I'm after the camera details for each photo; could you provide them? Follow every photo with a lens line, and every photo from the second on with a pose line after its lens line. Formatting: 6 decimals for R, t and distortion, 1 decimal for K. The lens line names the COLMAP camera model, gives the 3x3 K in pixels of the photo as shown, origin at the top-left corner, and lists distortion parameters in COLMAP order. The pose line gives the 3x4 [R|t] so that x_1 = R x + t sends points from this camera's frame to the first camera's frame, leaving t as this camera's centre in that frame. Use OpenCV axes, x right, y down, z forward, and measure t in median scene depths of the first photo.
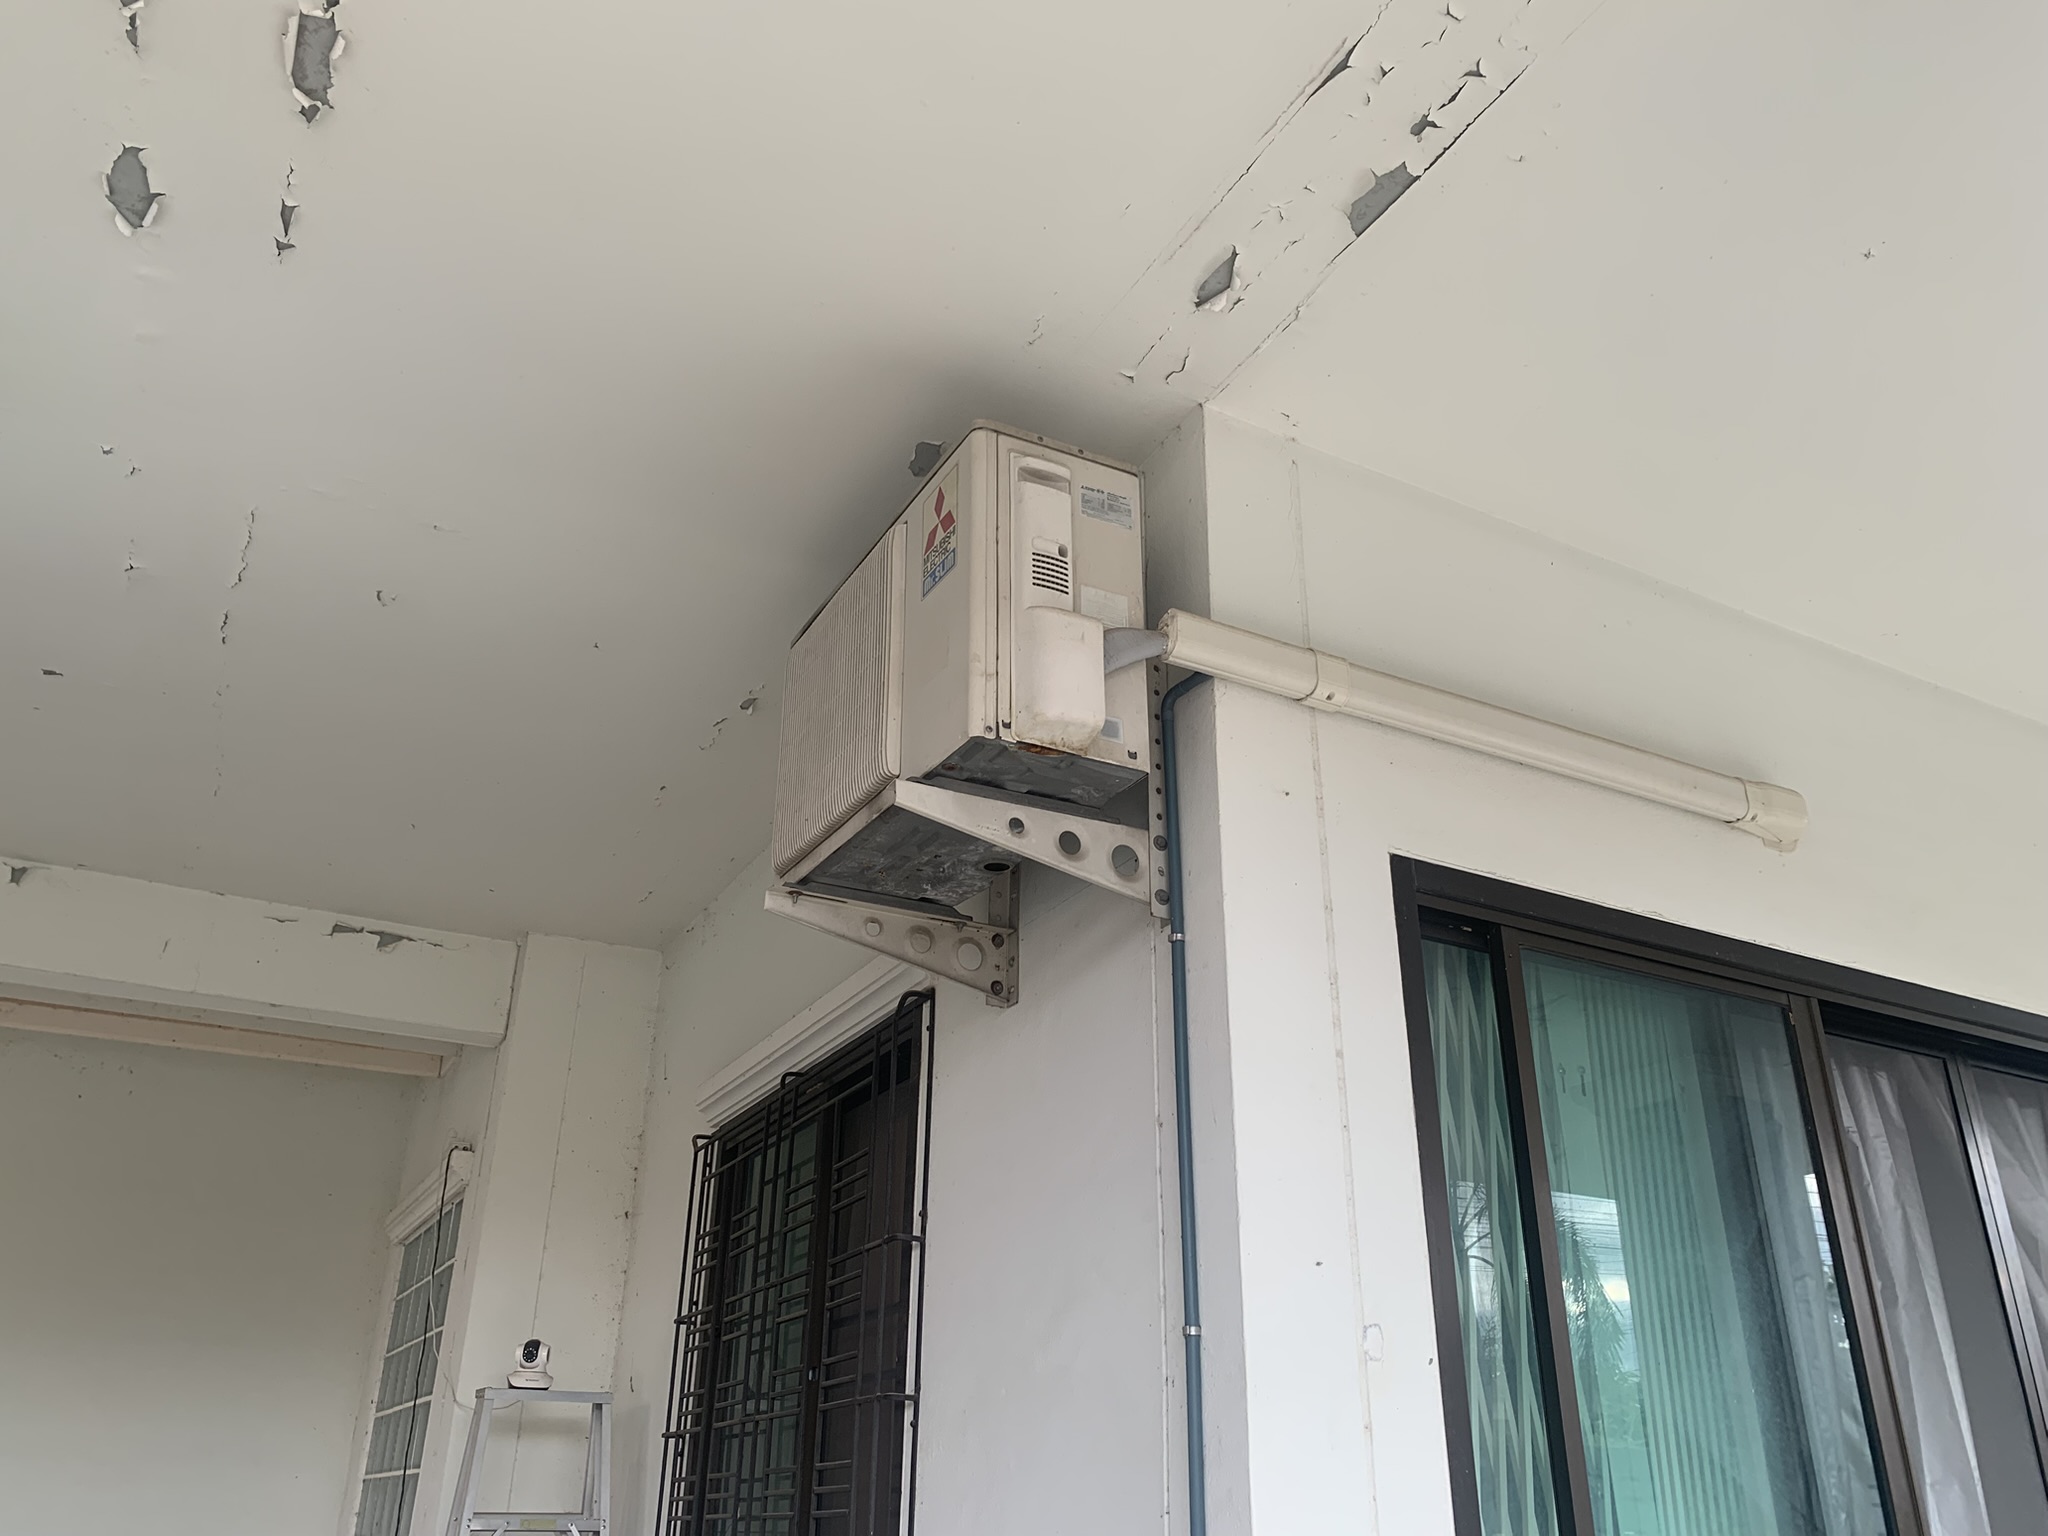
lens RADIAL K [[1526.9, 0, 1019.1], [0, 1526.9, 747.1], [0, 0, 1]] dist [0.054857, 0.001053]
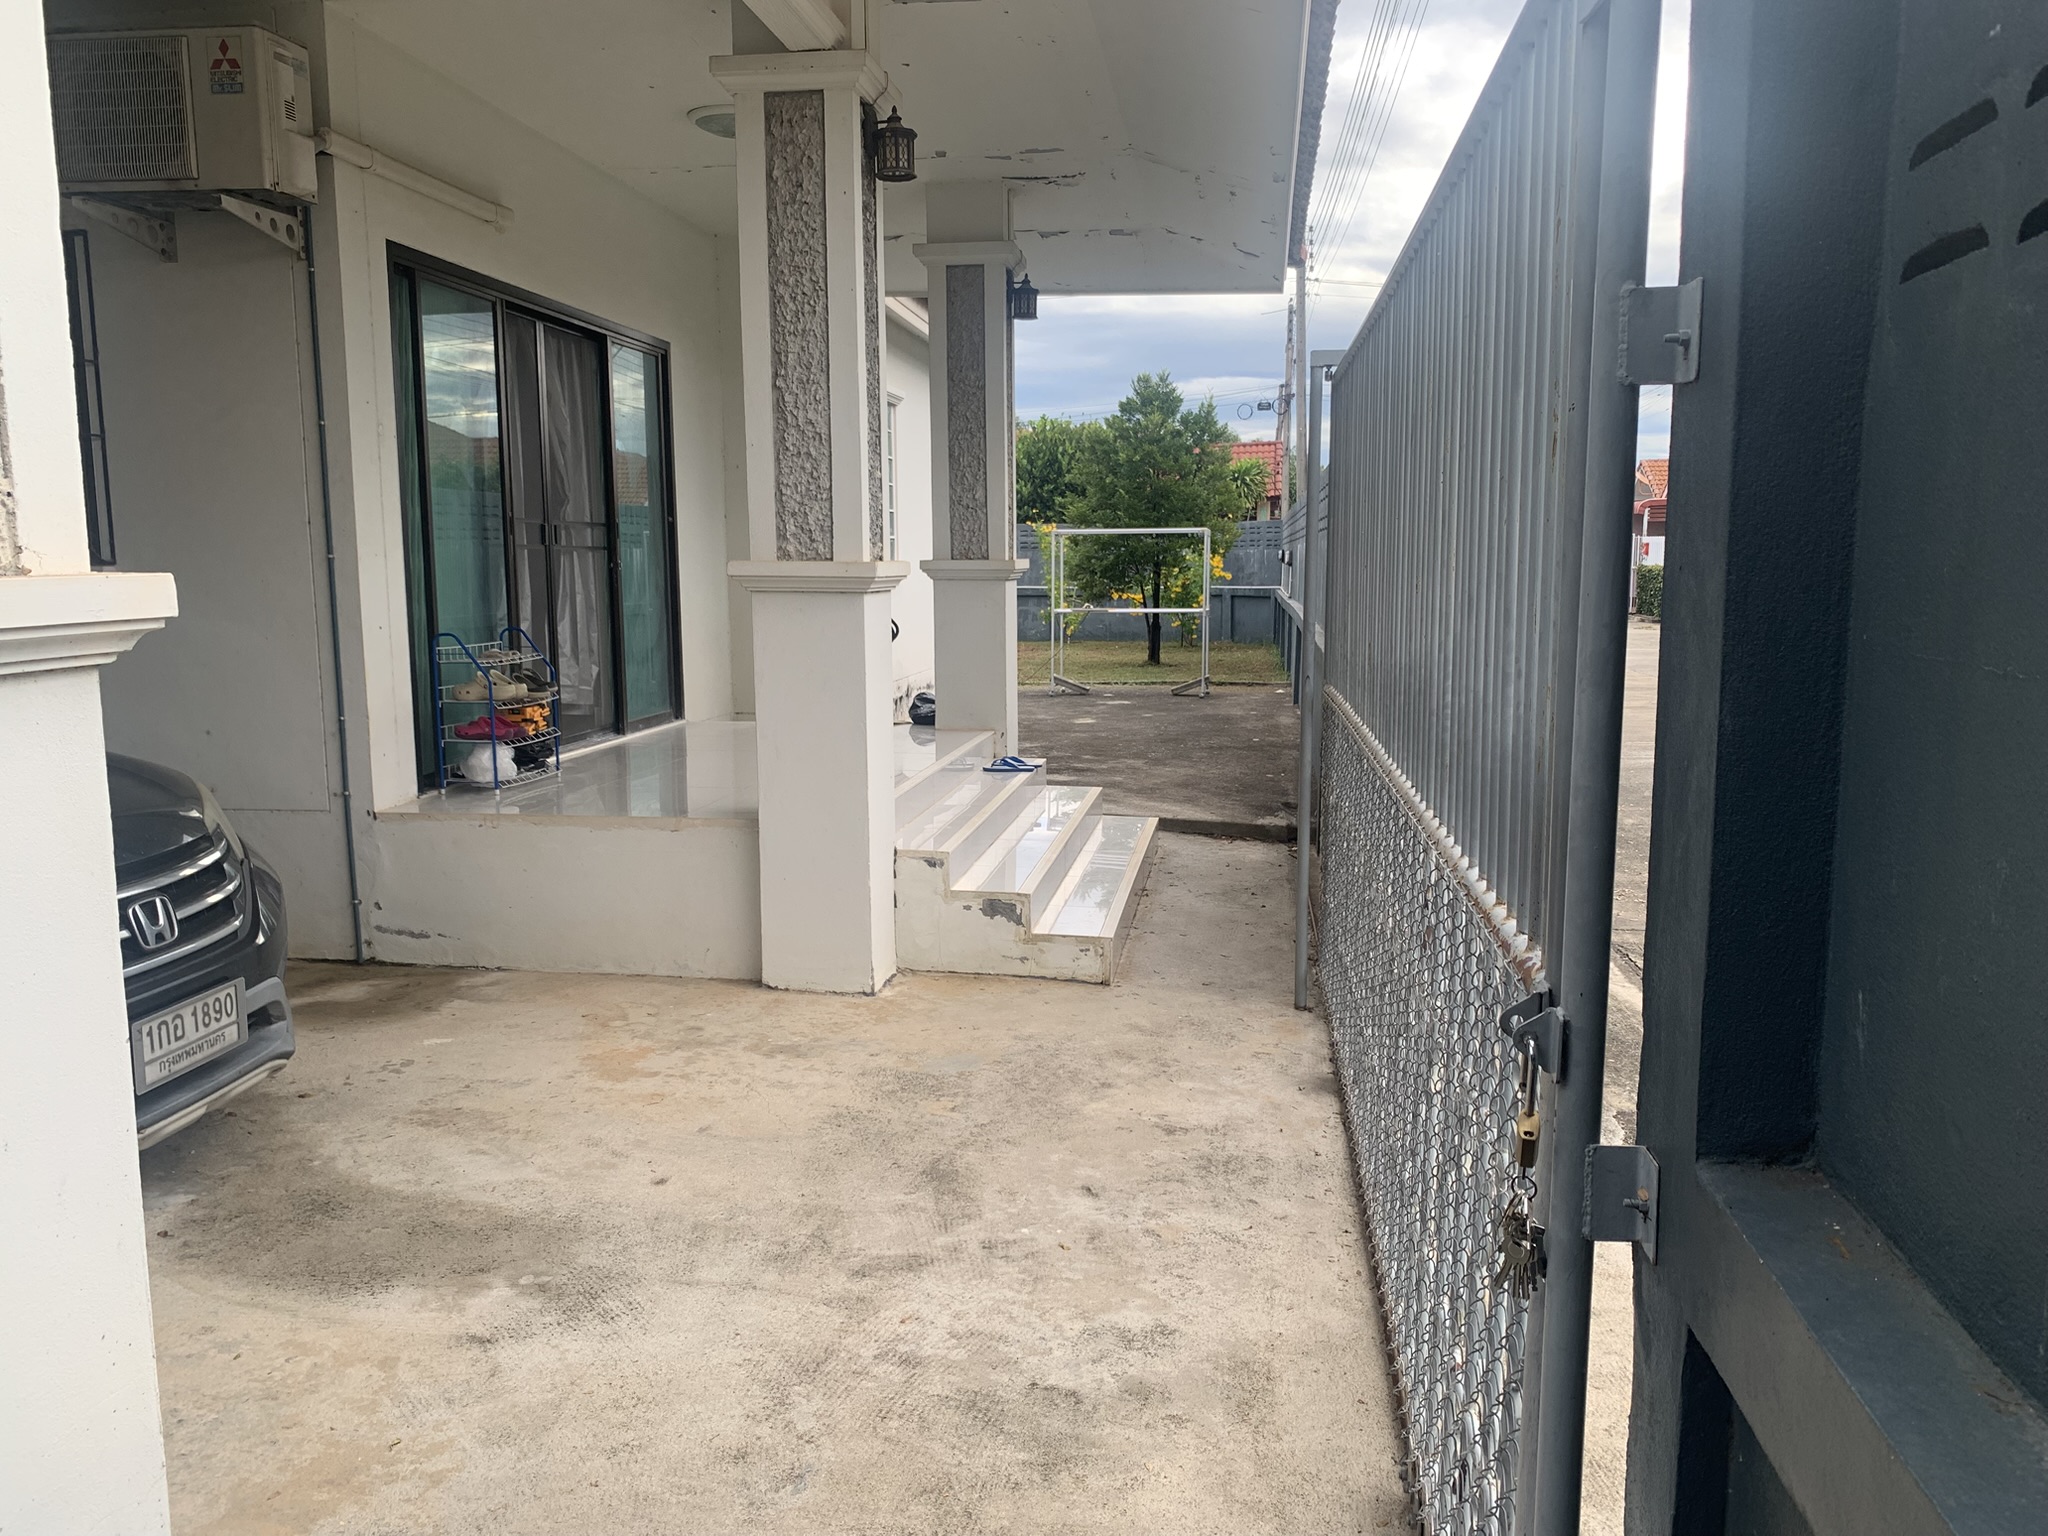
lens RADIAL K [[1526.9, 0, 1019.1], [0, 1526.9, 747.1], [0, 0, 1]] dist [0.054857, 0.001053]
pose [[0.588873, -0.123013, 0.798810, -1.276977], [-0.343185, 0.856769, 0.384930, -0.551234], [-0.731747, -0.500814, 0.462312, -1.323792]]
